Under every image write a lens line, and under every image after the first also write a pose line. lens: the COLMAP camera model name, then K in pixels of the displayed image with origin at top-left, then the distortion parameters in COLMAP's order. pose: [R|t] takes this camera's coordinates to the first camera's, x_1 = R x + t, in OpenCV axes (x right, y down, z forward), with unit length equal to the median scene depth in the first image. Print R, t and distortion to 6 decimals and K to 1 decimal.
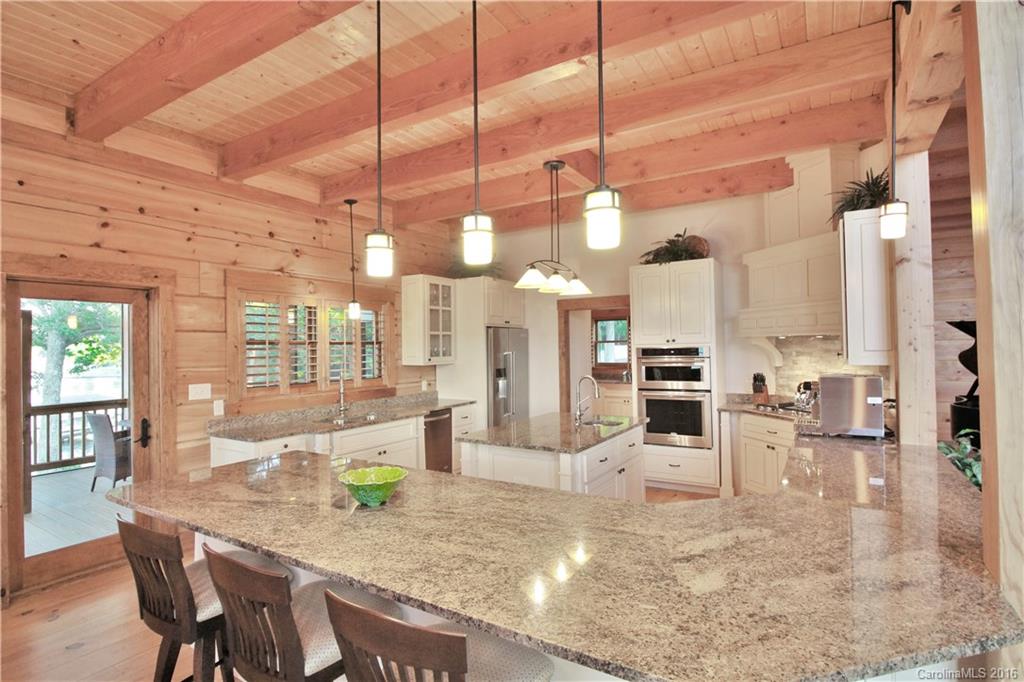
lens RADIAL K [[509.4, 0, 510.5], [0, 509.4, 341.9], [0, 0, 1]] dist [-0.004930, -0.000171]
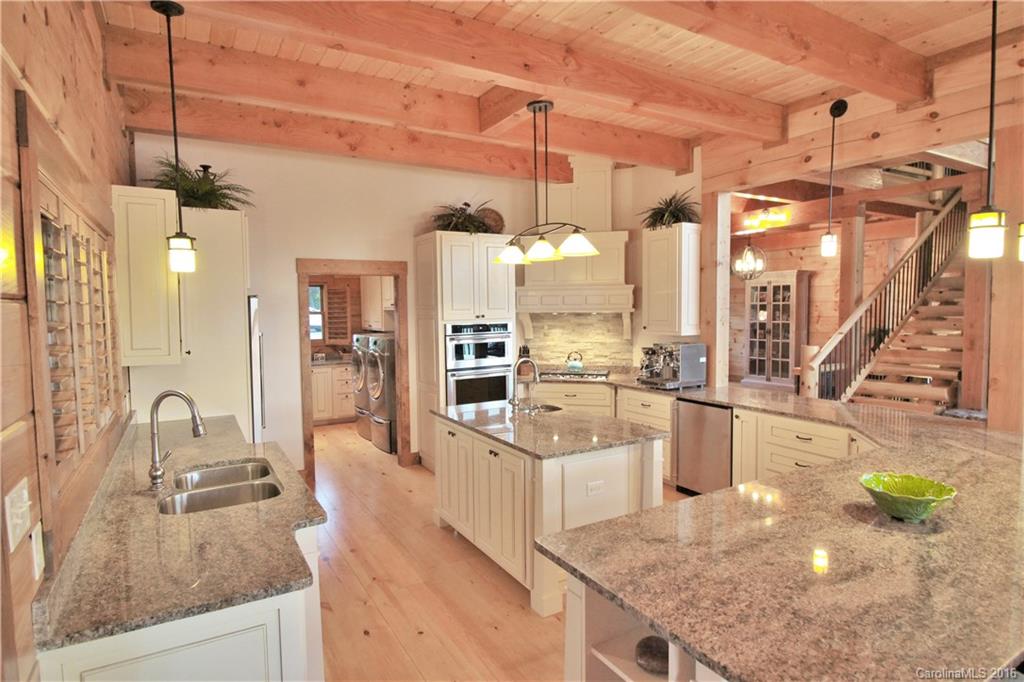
lens RADIAL K [[548.1, 0, 508.0], [0, 548.1, 339.7], [0, 0, 1]] dist [-0.003707, -0.001383]
pose [[0.475128, -0.042538, 0.878888, -0.600390], [-0.003837, 0.998721, 0.050412, -0.011348], [-0.879908, -0.027324, 0.474357, 0.503356]]
